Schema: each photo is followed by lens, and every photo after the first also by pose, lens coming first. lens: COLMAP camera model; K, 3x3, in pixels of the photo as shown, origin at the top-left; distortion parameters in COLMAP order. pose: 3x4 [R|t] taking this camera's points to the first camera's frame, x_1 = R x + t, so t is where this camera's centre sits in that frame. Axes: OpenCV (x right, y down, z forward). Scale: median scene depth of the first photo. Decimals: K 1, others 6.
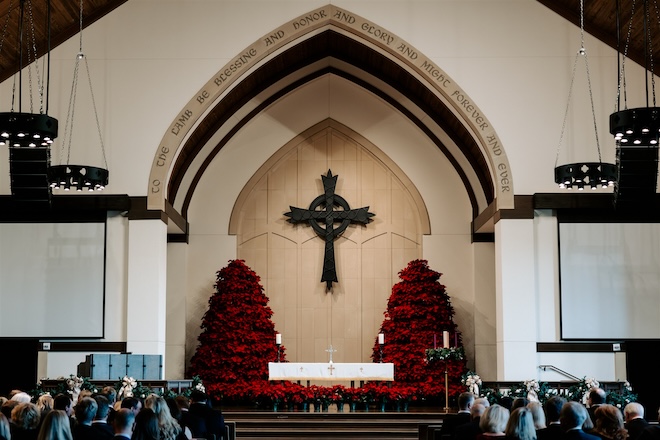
lens RADIAL K [[1083.4, 0, 315.6], [0, 1083.4, 214.8], [0, 0, 1]] dist [0.051118, 0.000000]
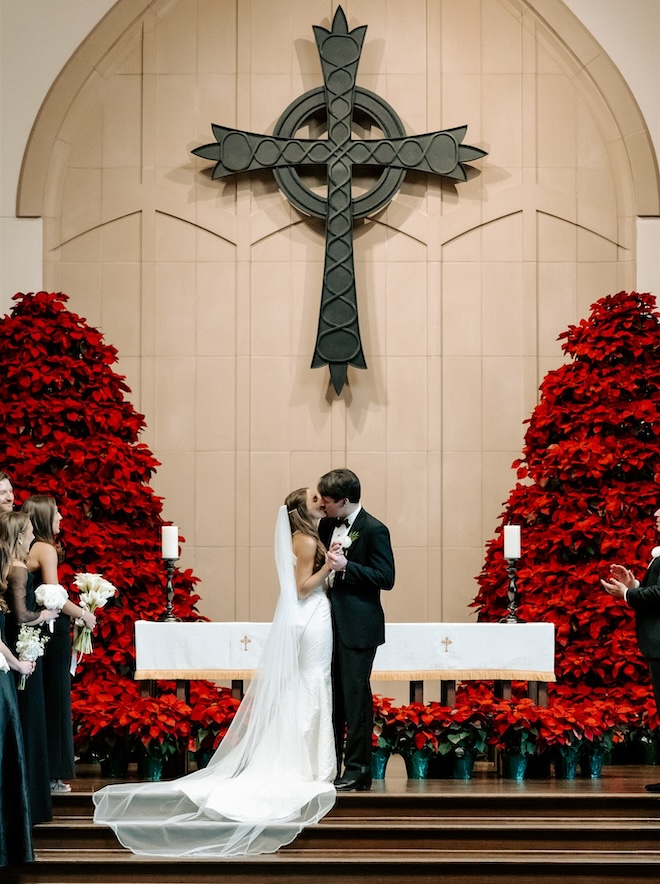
lens RADIAL K [[1734.2, 0, 331.0], [0, 1734.2, 442.1], [0, 0, 1]] dist [0.036436, 0.000000]
pose [[0.999944, 0.000772, 0.010533, 0.005246], [-0.000957, 0.999845, 0.017603, 0.075546], [-0.010518, -0.017612, 0.999790, 0.502164]]
